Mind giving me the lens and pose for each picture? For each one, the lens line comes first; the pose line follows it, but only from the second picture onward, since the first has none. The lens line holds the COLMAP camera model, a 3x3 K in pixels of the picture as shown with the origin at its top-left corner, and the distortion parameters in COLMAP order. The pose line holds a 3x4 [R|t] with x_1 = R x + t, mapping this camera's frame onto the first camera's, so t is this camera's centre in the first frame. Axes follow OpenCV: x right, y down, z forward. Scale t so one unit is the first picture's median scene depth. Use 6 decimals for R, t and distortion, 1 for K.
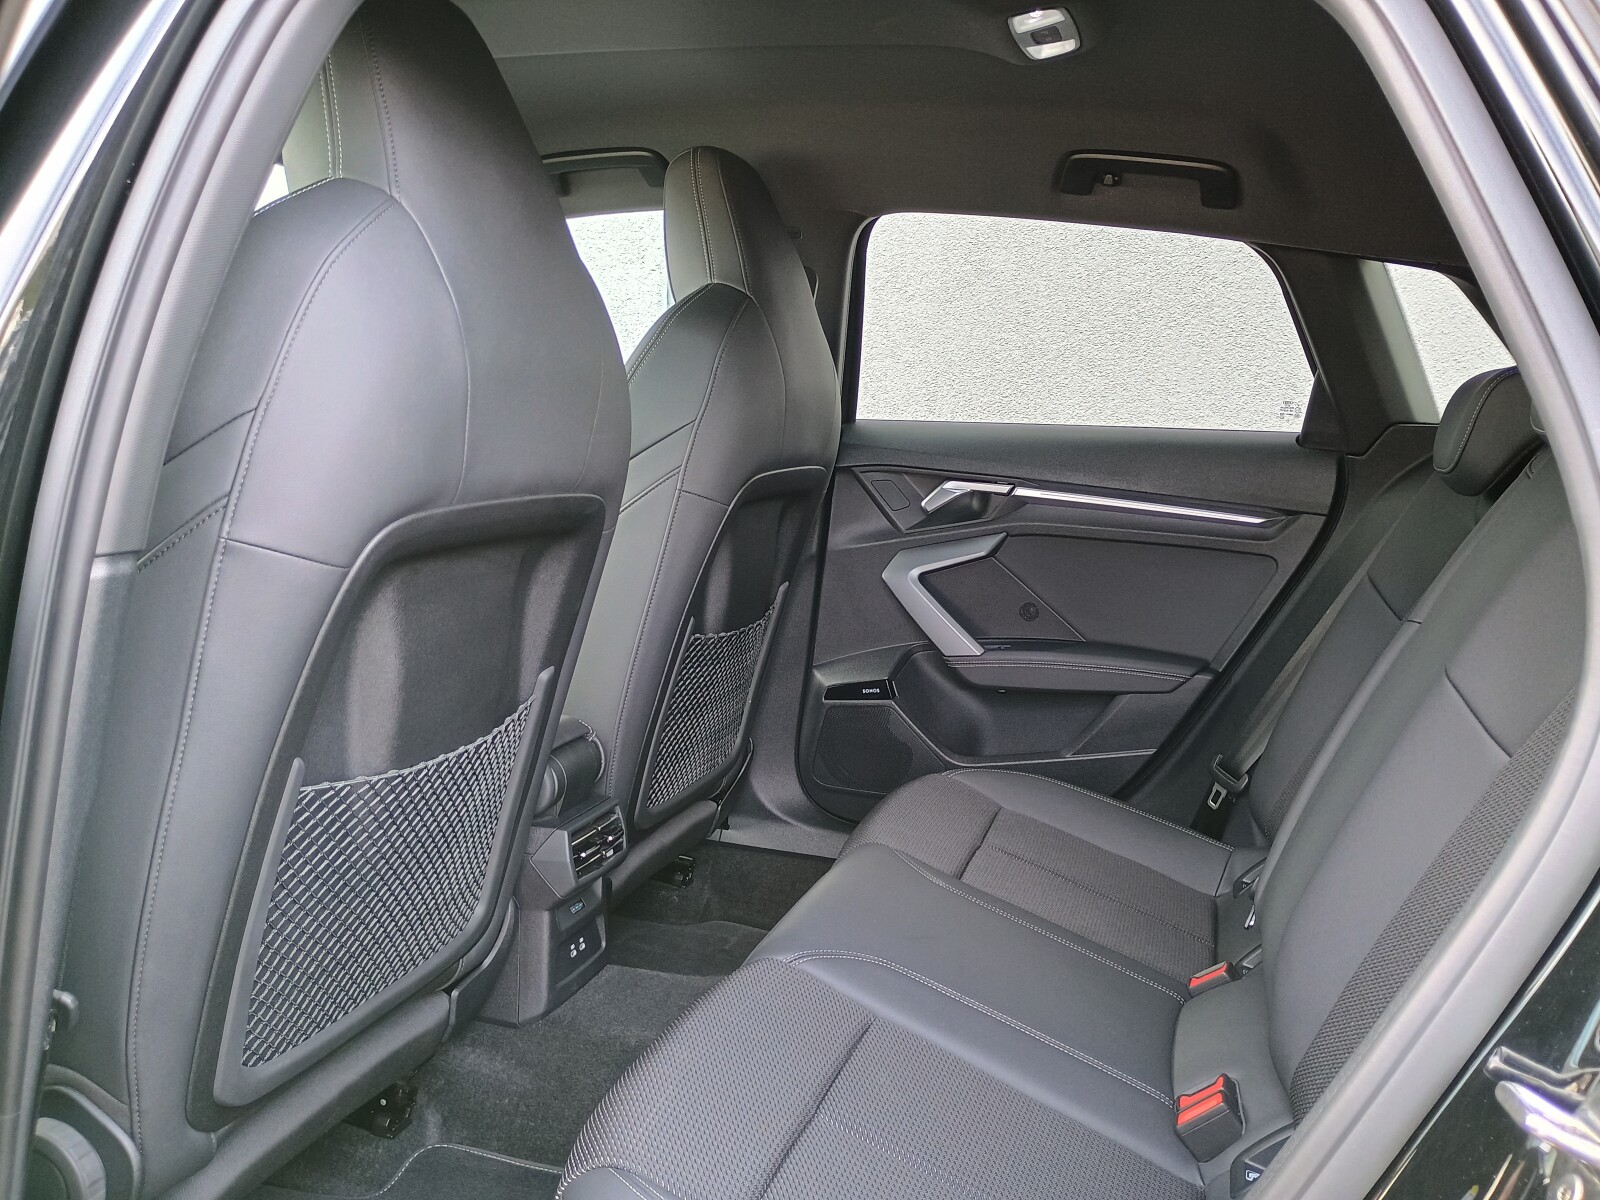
lens RADIAL K [[1400.0, 0, 798.9], [0, 1400.0, 593.6], [0, 0, 1]] dist [0.061228, -0.073008]
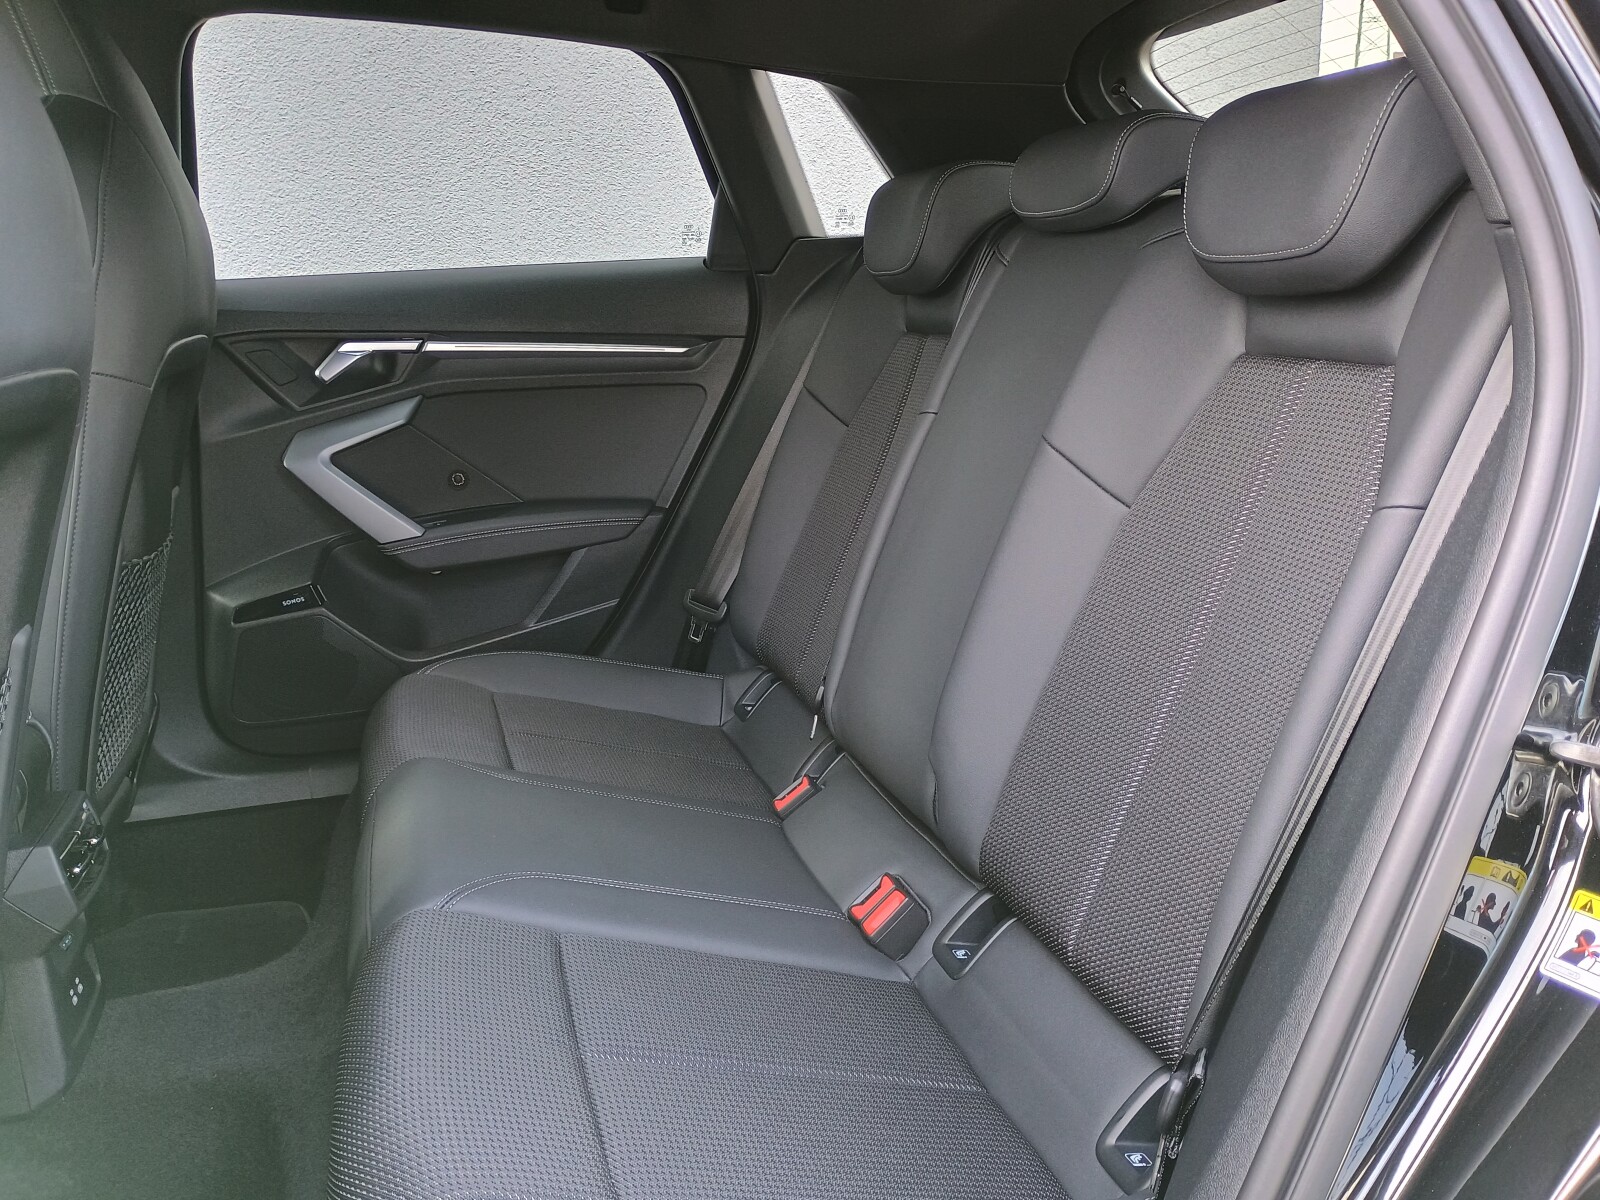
lens RADIAL K [[1400.0, 0, 799.1], [0, 1400.0, 593.0], [0, 0, 1]] dist [0.061228, -0.073008]
pose [[0.825313, -0.196820, 0.529263, -0.154592], [0.152379, 0.980144, 0.126877, 0.002936], [-0.543726, -0.024065, 0.838917, 0.119546]]
